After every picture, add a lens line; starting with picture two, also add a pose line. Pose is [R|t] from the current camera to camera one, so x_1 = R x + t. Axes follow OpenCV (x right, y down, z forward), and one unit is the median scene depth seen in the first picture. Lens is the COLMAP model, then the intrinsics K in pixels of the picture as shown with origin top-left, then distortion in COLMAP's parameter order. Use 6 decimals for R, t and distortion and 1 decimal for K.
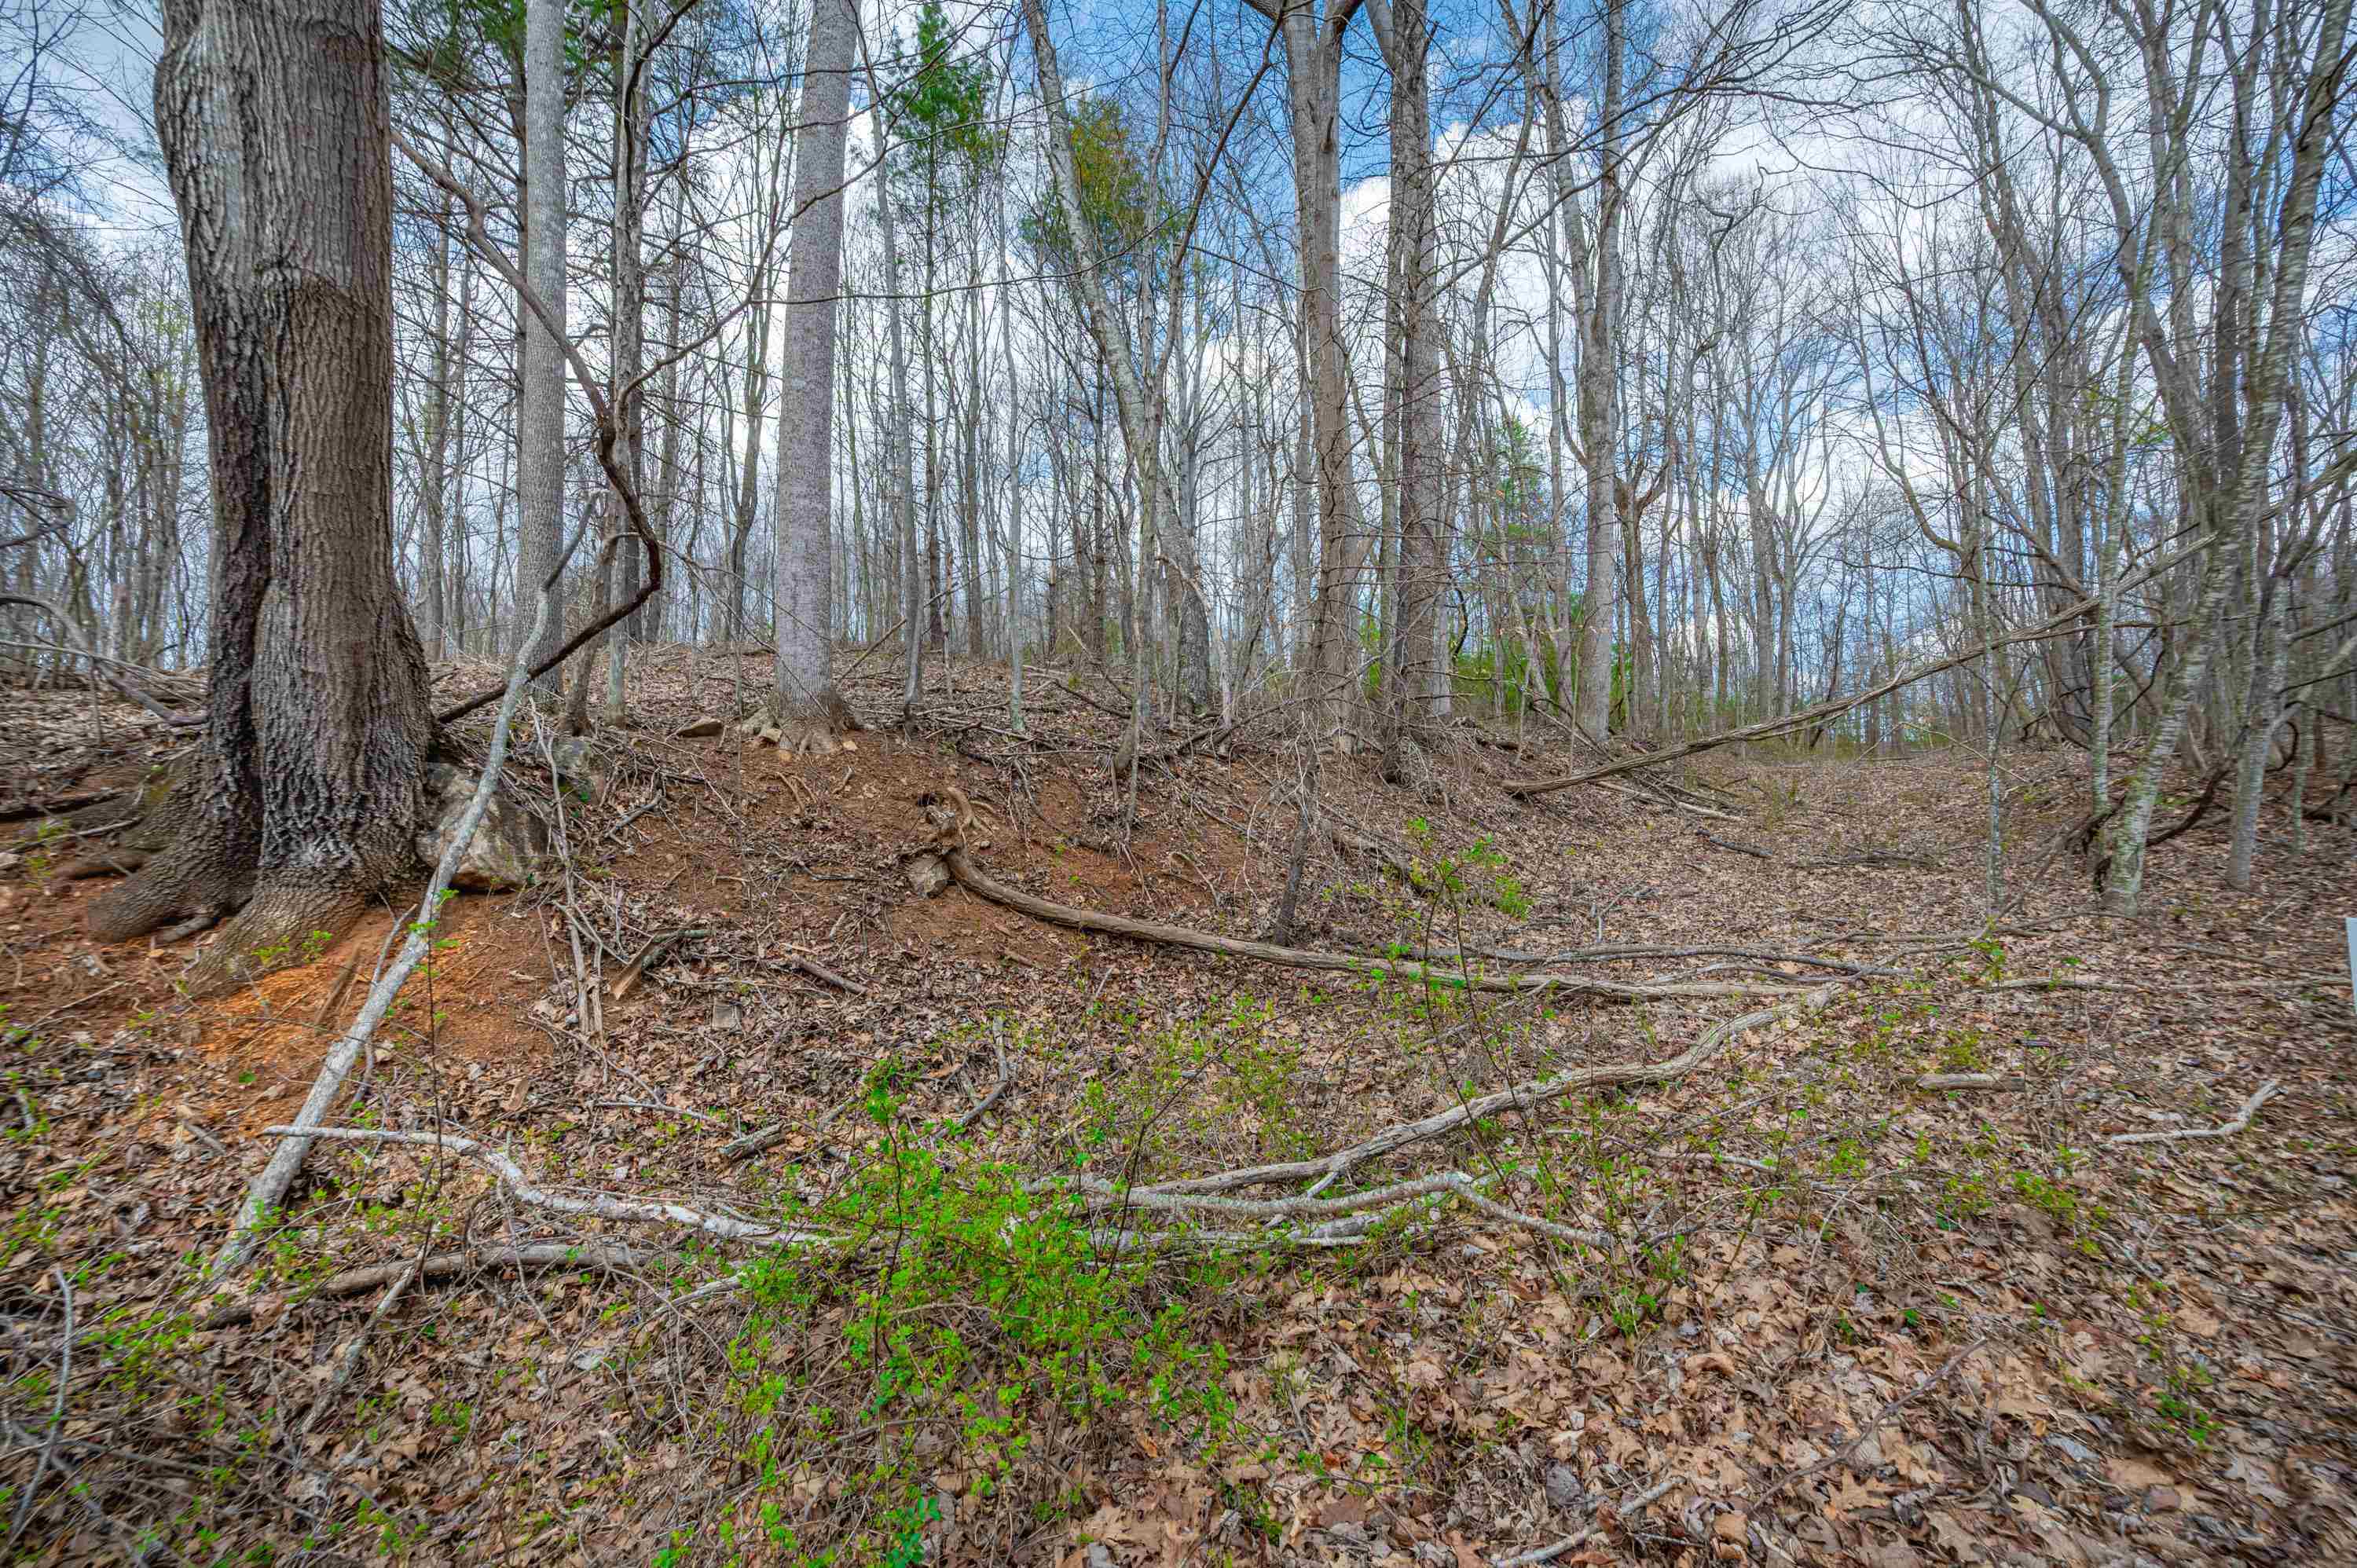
lens RADIAL K [[932.4, 0, 1178.5], [0, 932.4, 784.0], [0, 0, 1]] dist [-0.000561, 0.000678]
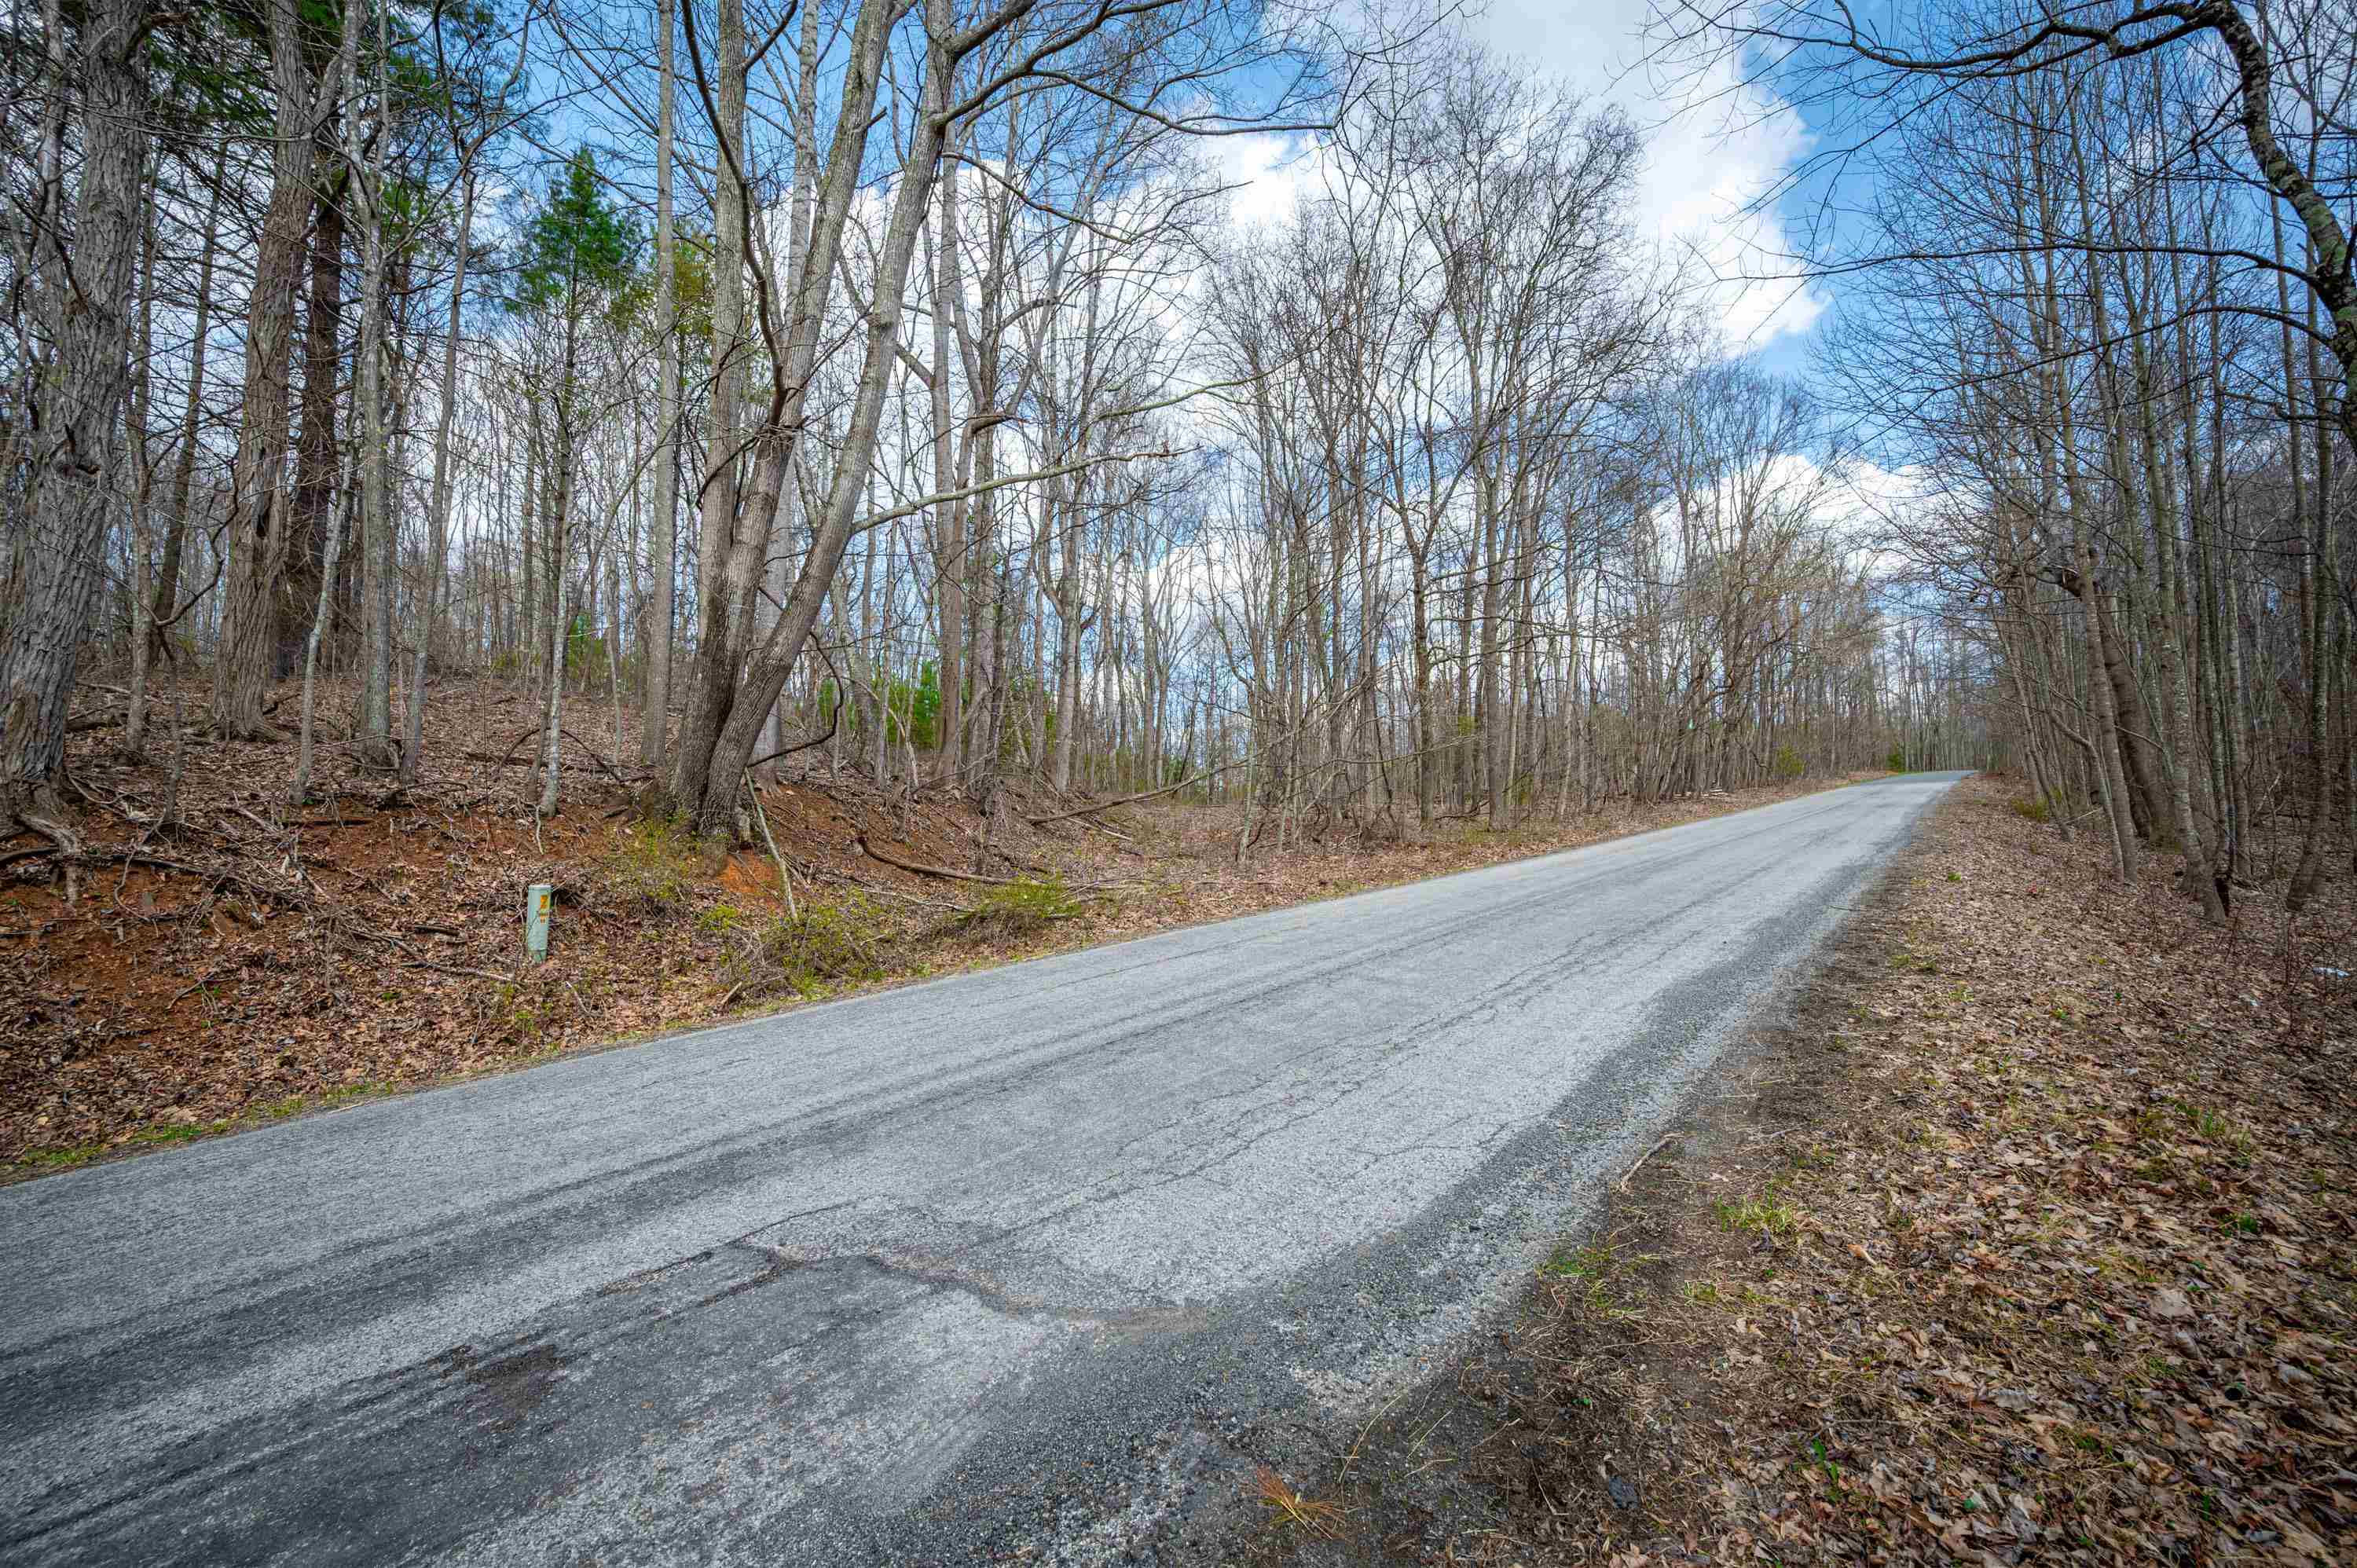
lens RADIAL K [[932.4, 0, 1178.5], [0, 932.4, 784.0], [0, 0, 1]] dist [-0.000561, 0.000678]
pose [[0.828985, 0.045278, 0.557435, -0.185337], [-0.030220, 0.998888, -0.036193, -0.002621], [-0.558453, 0.013158, 0.829432, -0.306786]]
